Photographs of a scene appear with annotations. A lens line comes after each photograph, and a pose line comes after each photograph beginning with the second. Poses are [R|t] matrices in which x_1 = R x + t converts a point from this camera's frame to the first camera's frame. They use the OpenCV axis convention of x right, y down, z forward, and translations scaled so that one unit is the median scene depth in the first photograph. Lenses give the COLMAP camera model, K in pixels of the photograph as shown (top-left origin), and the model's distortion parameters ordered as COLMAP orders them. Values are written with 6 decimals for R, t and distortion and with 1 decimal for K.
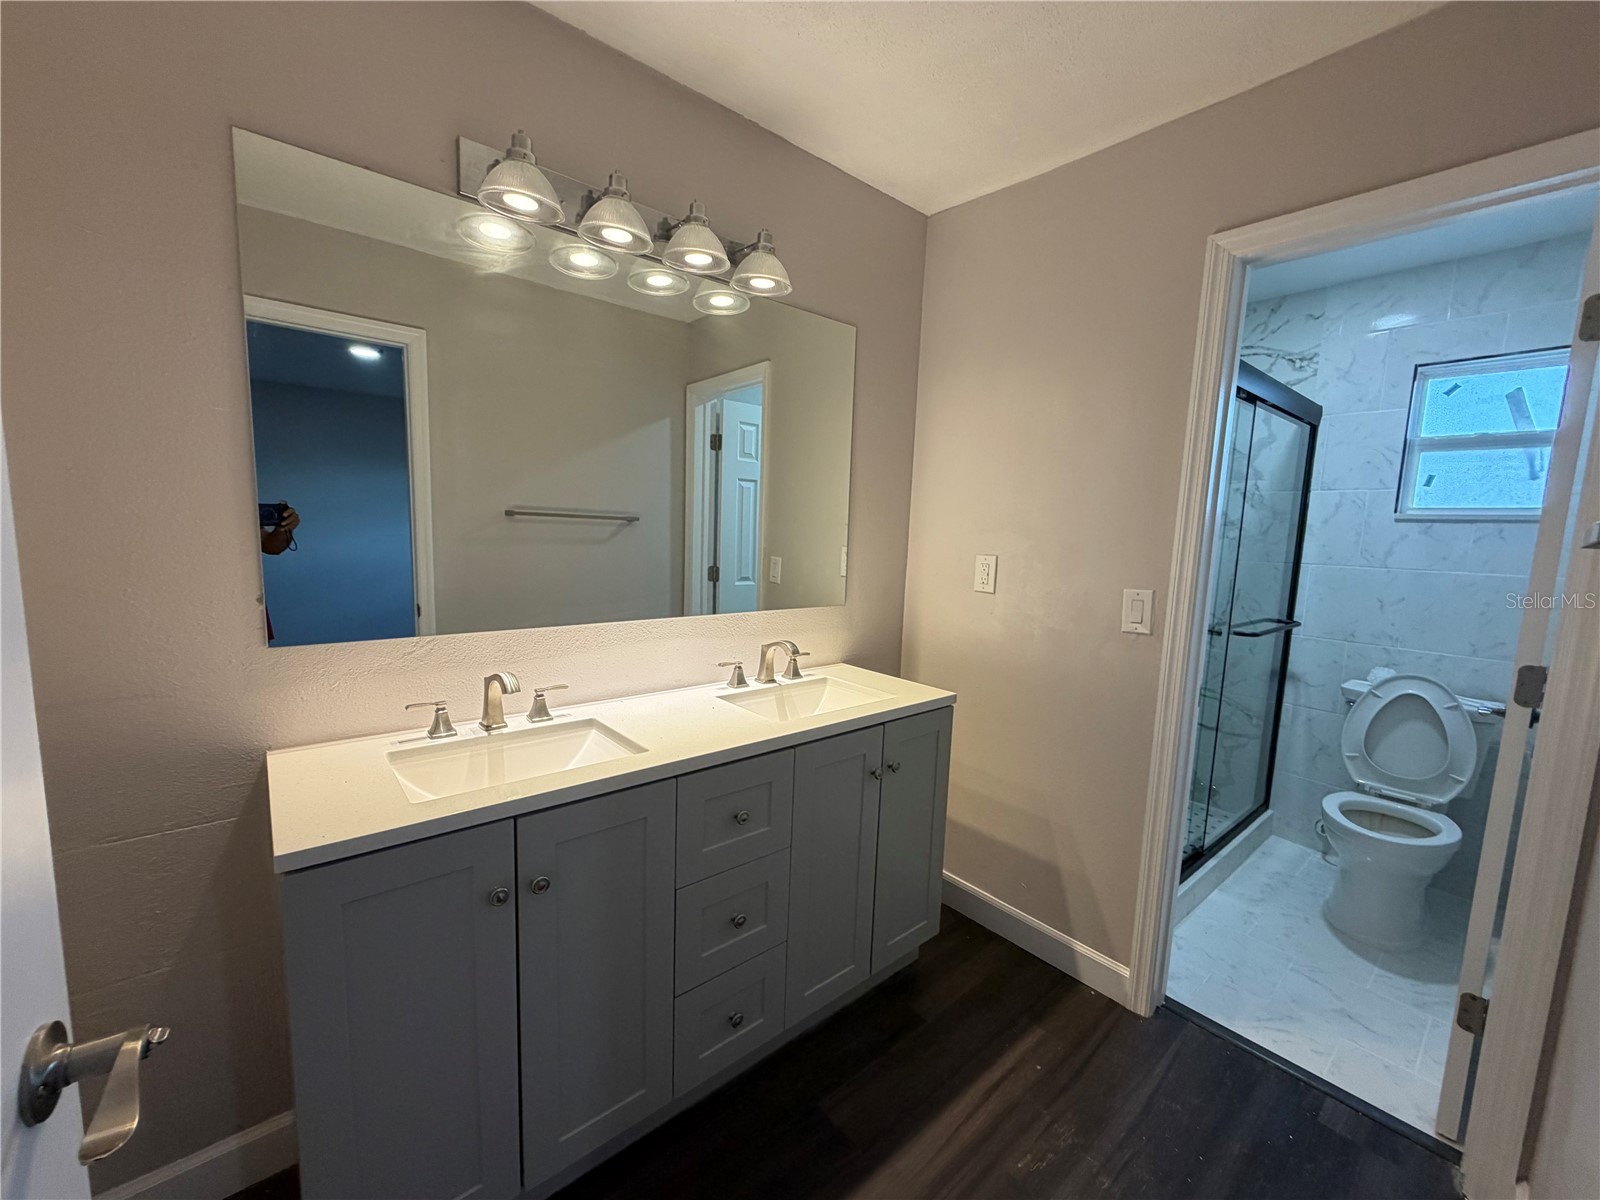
lens RADIAL K [[637.0, 0, 797.9], [0, 637.0, 603.0], [0, 0, 1]] dist [-0.000323, 0.000069]
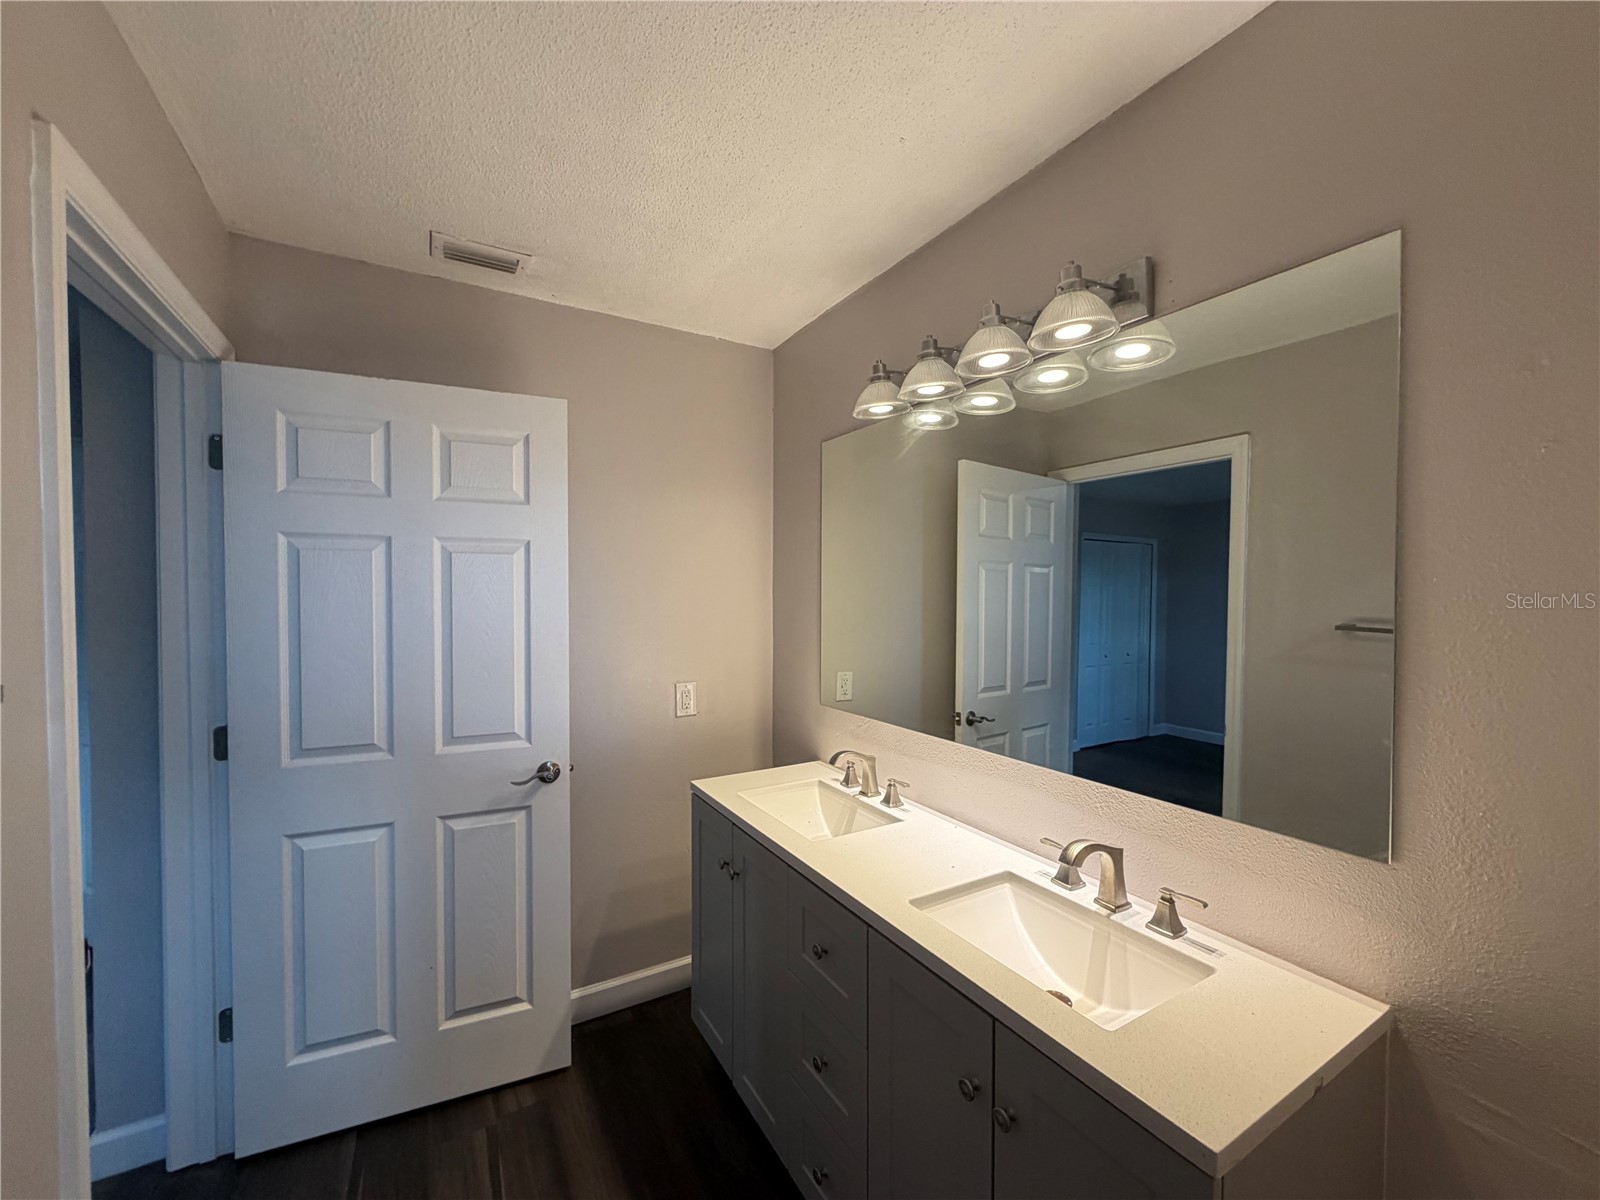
lens RADIAL K [[637.0, 0, 797.9], [0, 637.0, 603.0], [0, 0, 1]] dist [-0.000323, 0.000069]
pose [[-0.170538, -0.021432, -0.985118, 0.472392], [-0.129522, 0.991576, 0.000849, -0.100165], [0.976801, 0.127739, -0.171877, 0.567422]]
